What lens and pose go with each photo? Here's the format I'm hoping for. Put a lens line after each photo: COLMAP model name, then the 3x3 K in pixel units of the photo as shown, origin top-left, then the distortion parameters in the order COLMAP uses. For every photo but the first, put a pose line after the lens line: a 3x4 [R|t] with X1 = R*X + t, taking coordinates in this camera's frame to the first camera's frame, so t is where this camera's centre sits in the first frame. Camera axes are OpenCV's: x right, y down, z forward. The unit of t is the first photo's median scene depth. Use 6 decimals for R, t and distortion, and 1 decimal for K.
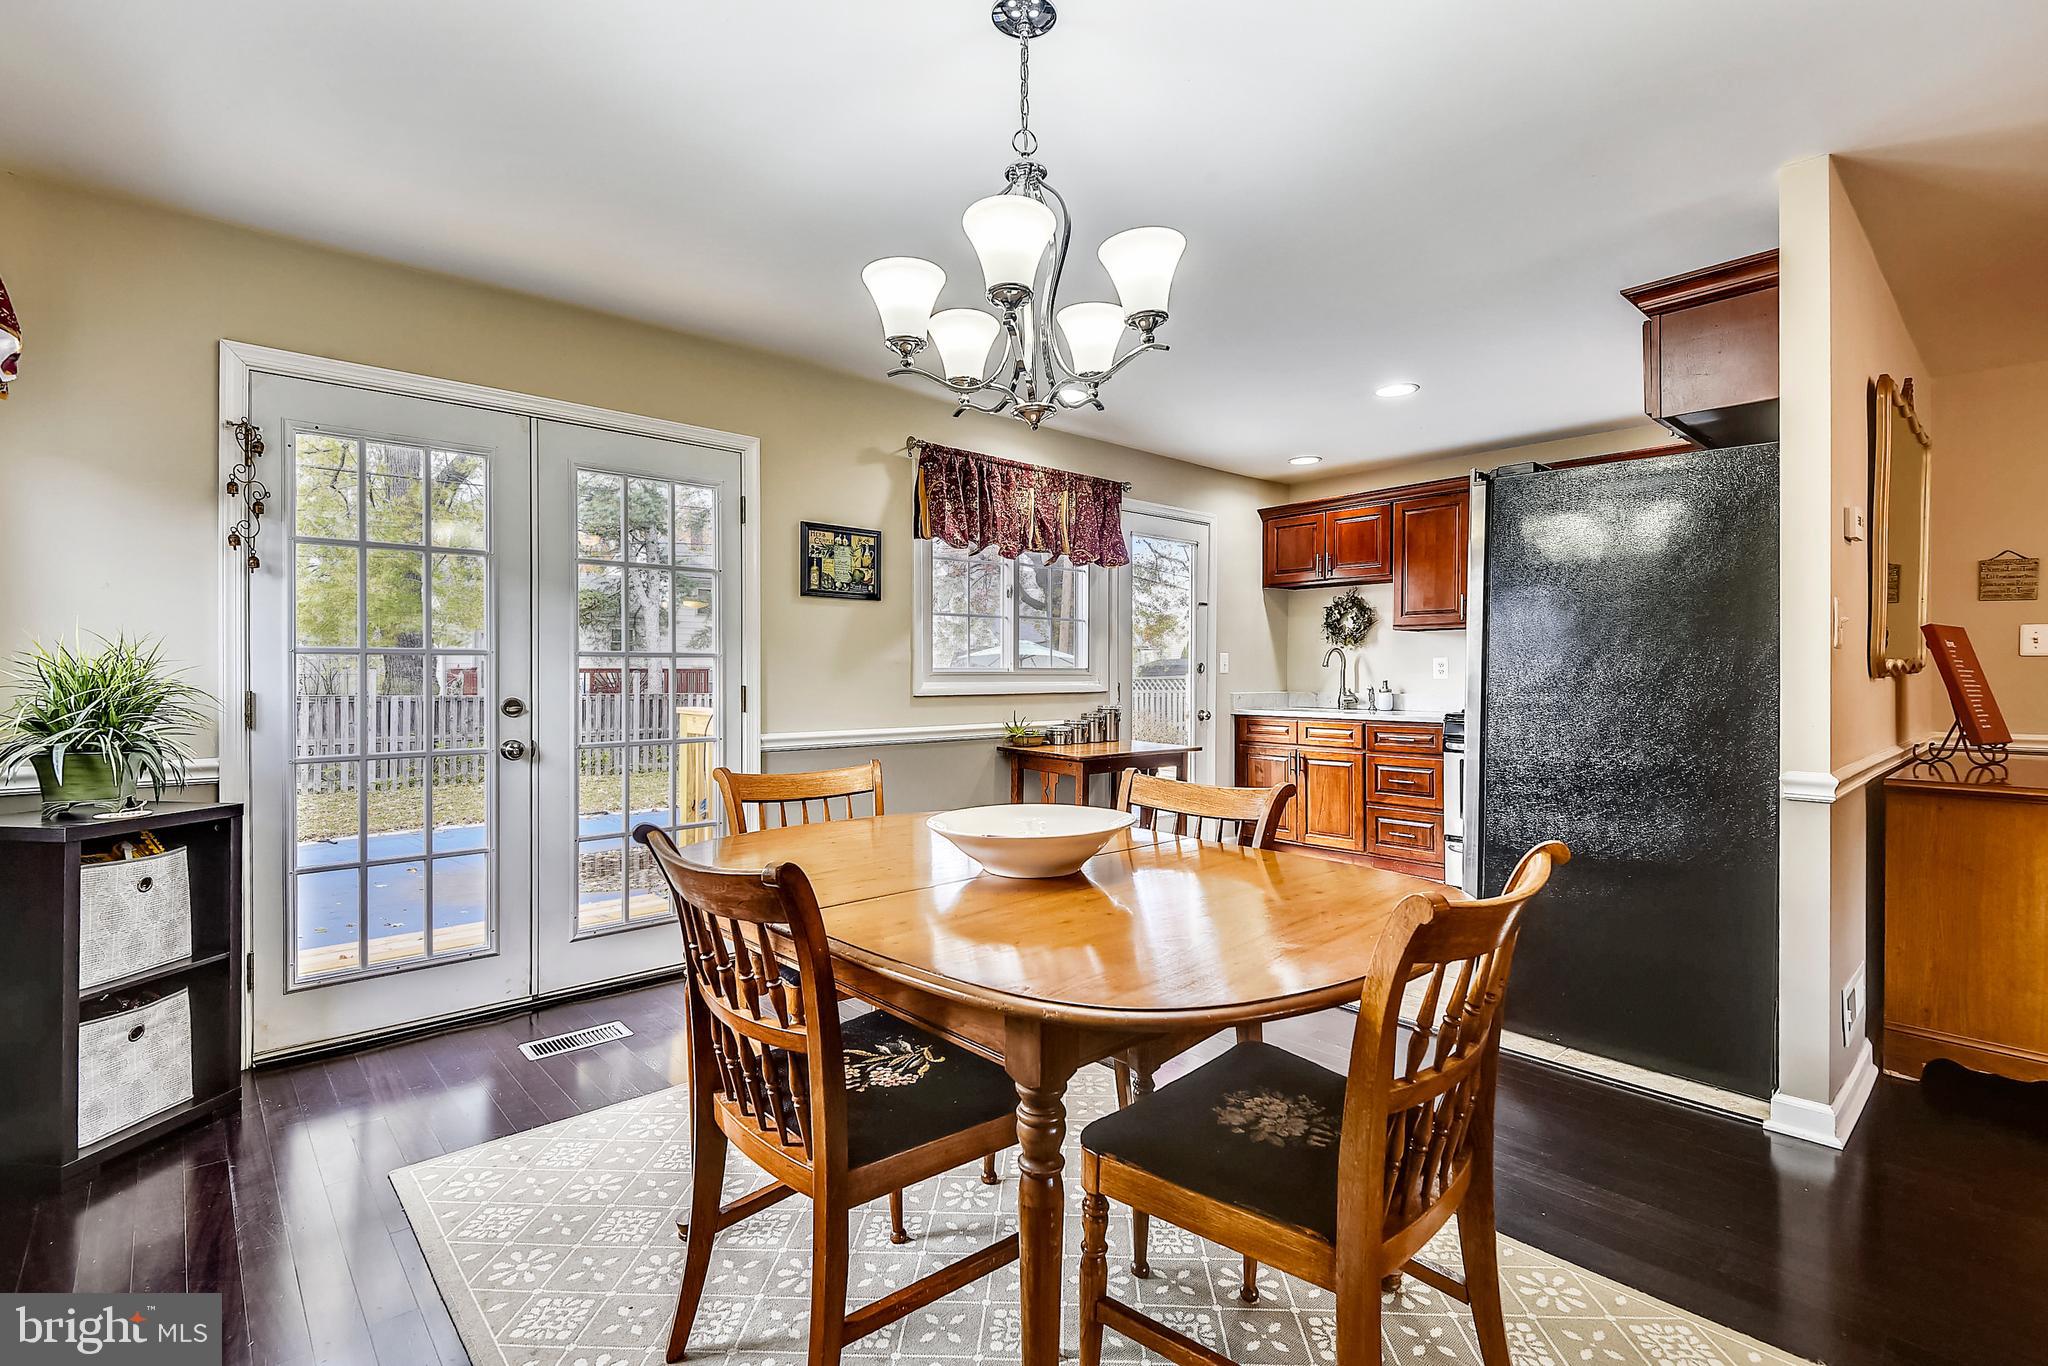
lens RADIAL K [[934.1, 0, 1008.9], [0, 934.1, 681.1], [0, 0, 1]] dist [-0.016252, -0.003381]
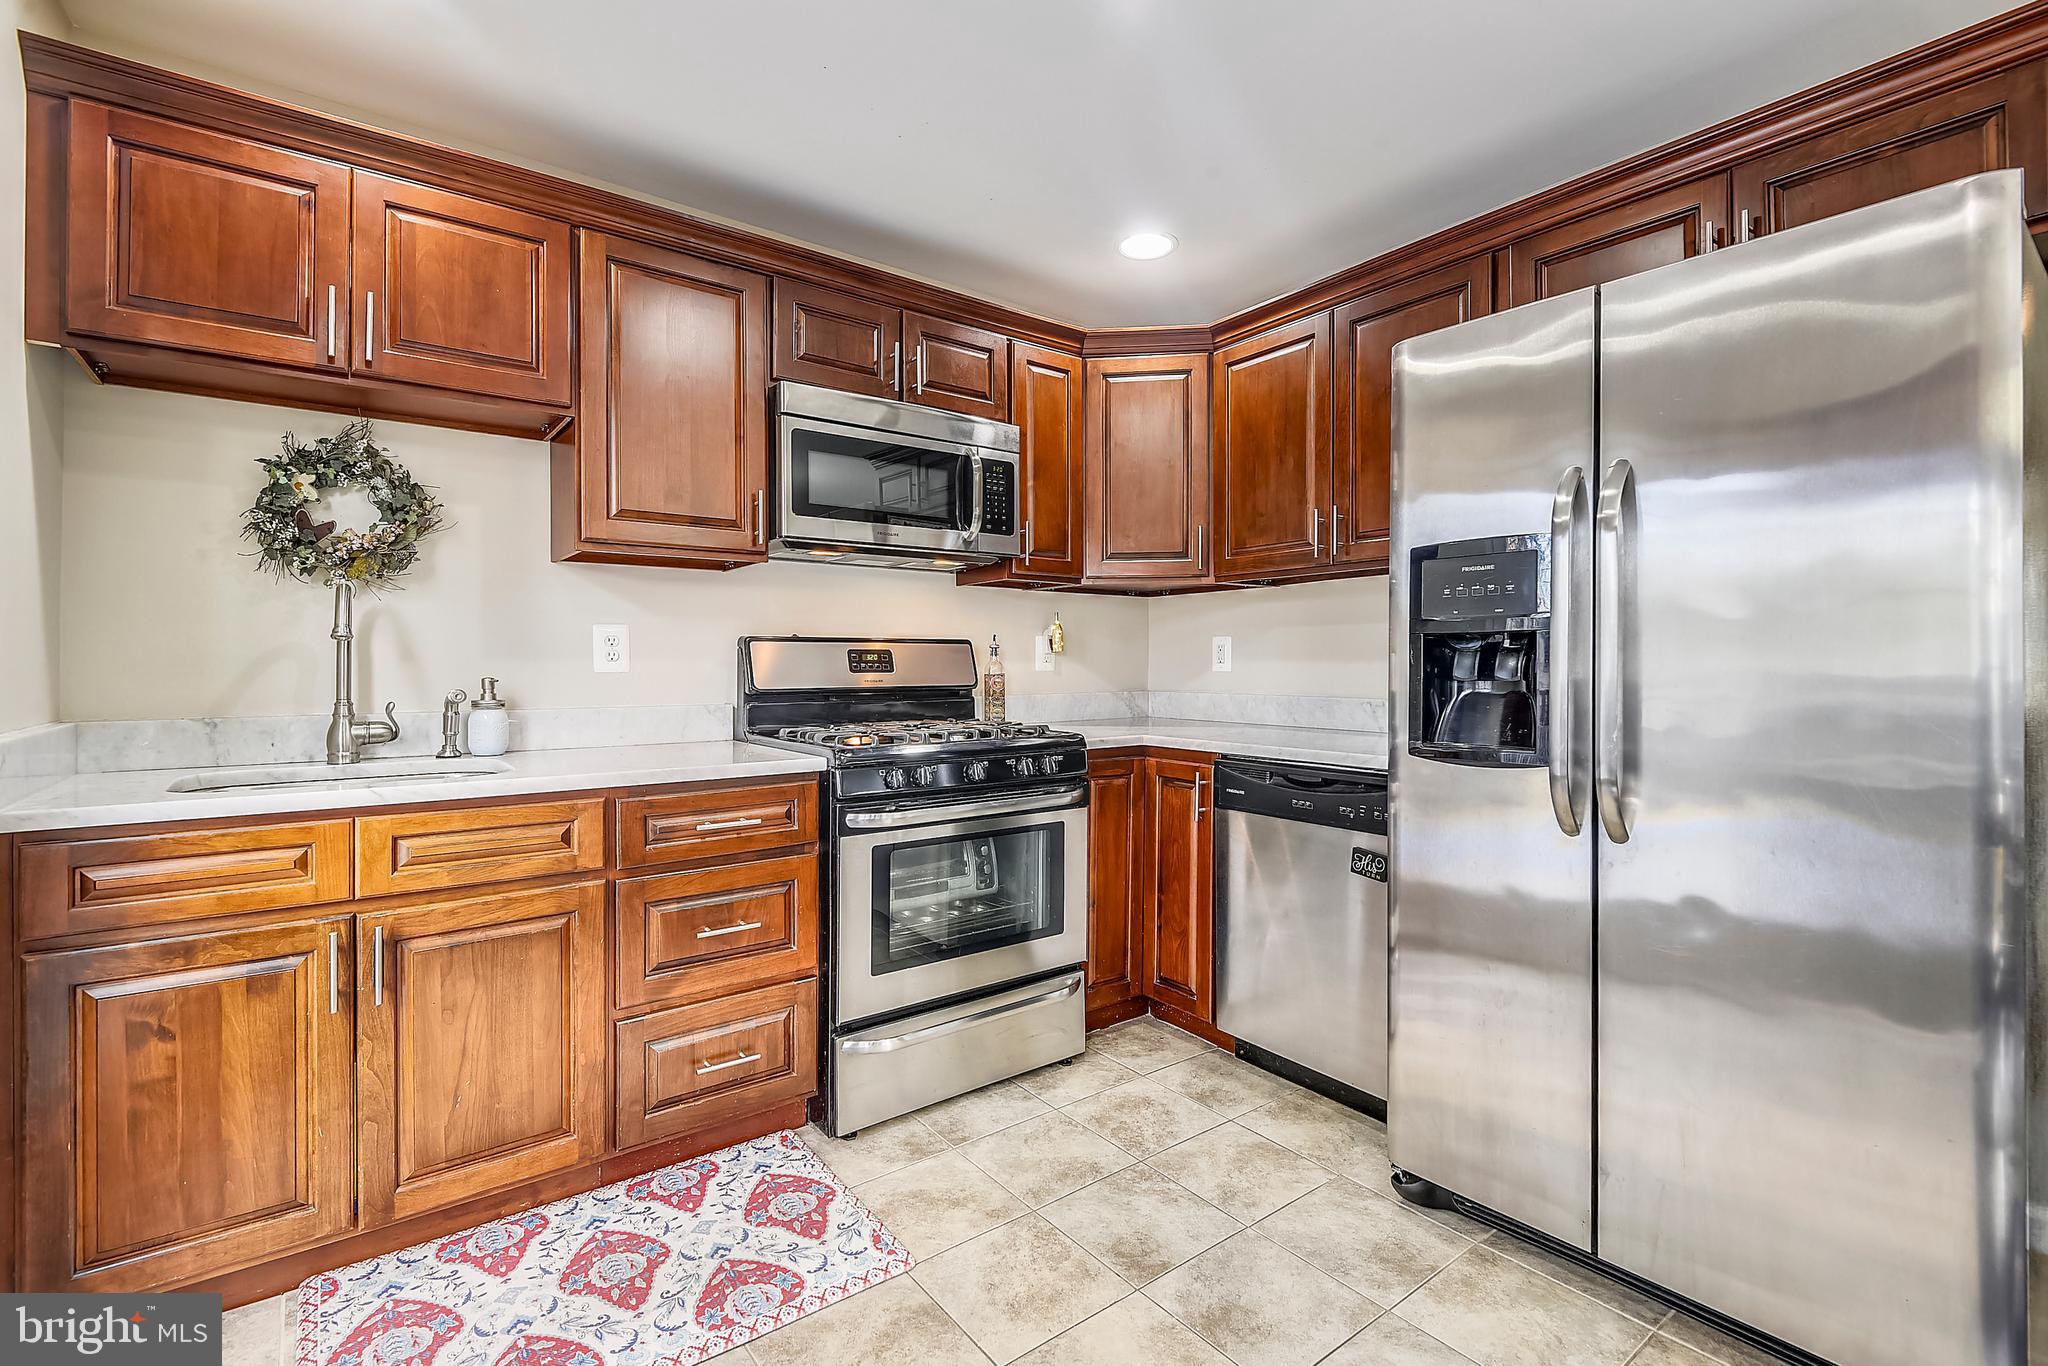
lens RADIAL K [[934.1, 0, 1025.8], [0, 934.1, 668.3], [0, 0, 1]] dist [-0.016252, -0.003381]
pose [[0.038834, -0.005218, 0.999232, 0.024205], [0.008773, 0.999950, 0.004880, -0.005030], [-0.999207, 0.008577, 0.038878, 0.770661]]
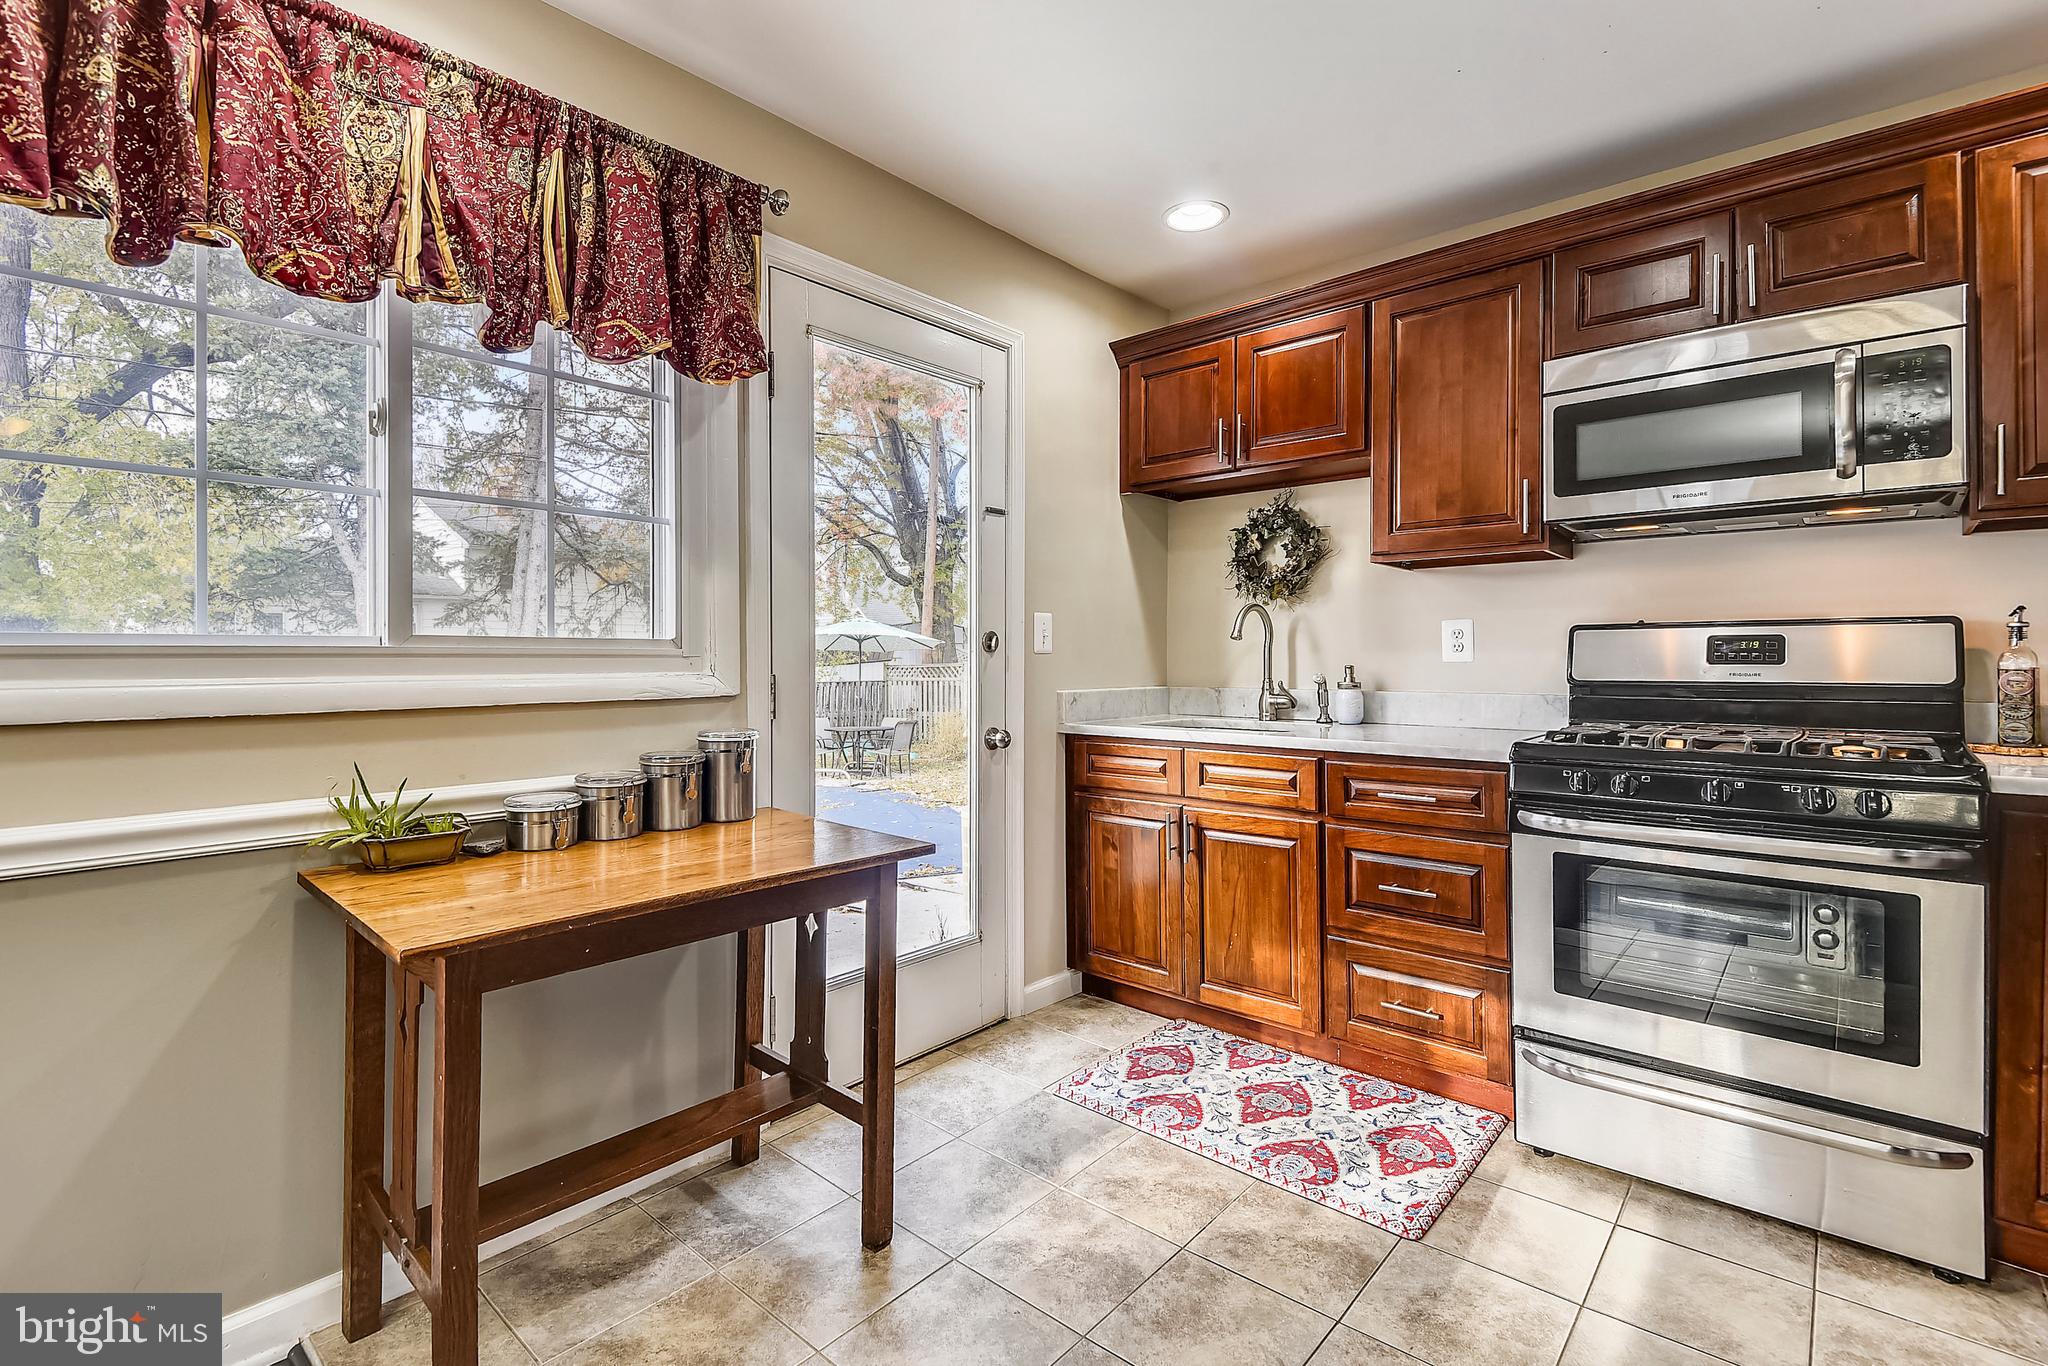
lens RADIAL K [[934.1, 0, 1033.6], [0, 934.1, 671.1], [0, 0, 1]] dist [-0.016252, -0.003381]
pose [[0.990928, -0.005230, 0.134292, 0.164290], [0.004406, 0.999970, 0.006434, -0.001928], [-0.134321, -0.005784, 0.990921, 0.519988]]
